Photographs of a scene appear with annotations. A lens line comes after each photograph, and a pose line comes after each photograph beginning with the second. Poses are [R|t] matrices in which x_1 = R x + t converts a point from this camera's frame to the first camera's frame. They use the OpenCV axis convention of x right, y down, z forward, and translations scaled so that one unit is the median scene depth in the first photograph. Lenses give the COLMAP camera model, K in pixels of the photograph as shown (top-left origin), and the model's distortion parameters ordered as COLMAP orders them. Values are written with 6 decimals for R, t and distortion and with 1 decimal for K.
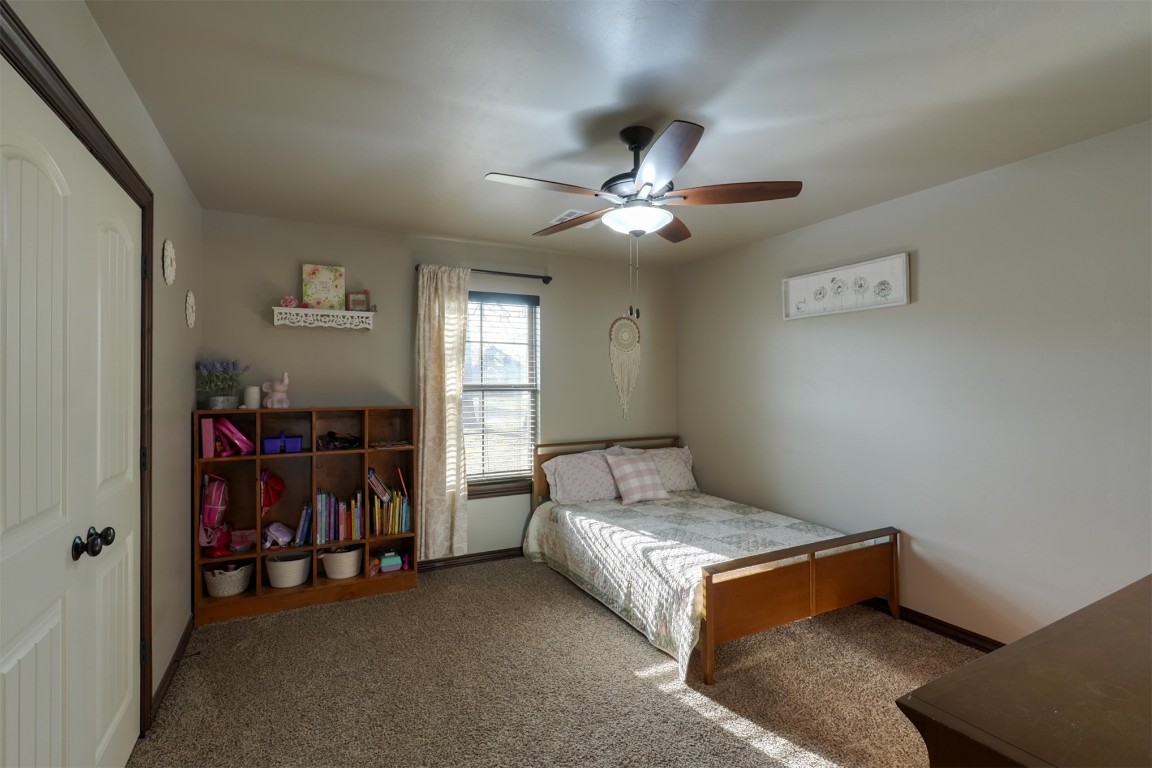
lens RADIAL K [[530.5, 0, 577.2], [0, 530.5, 379.7], [0, 0, 1]] dist [-0.001554, 0.000088]
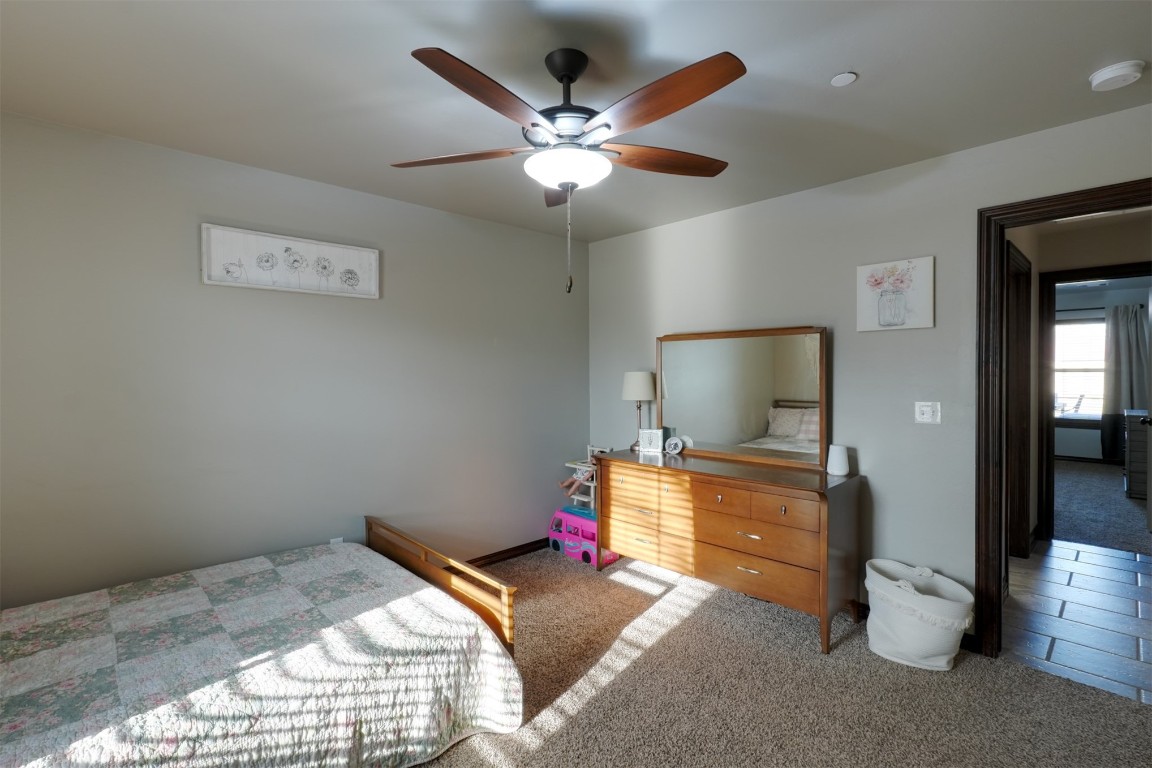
lens RADIAL K [[530.5, 0, 577.2], [0, 530.5, 379.7], [0, 0, 1]] dist [-0.001554, 0.000088]
pose [[-0.273726, -0.009255, 0.961763, -0.506817], [0.000409, 0.999952, 0.009739, 0.007465], [-0.961808, 0.003059, -0.273709, 0.916575]]
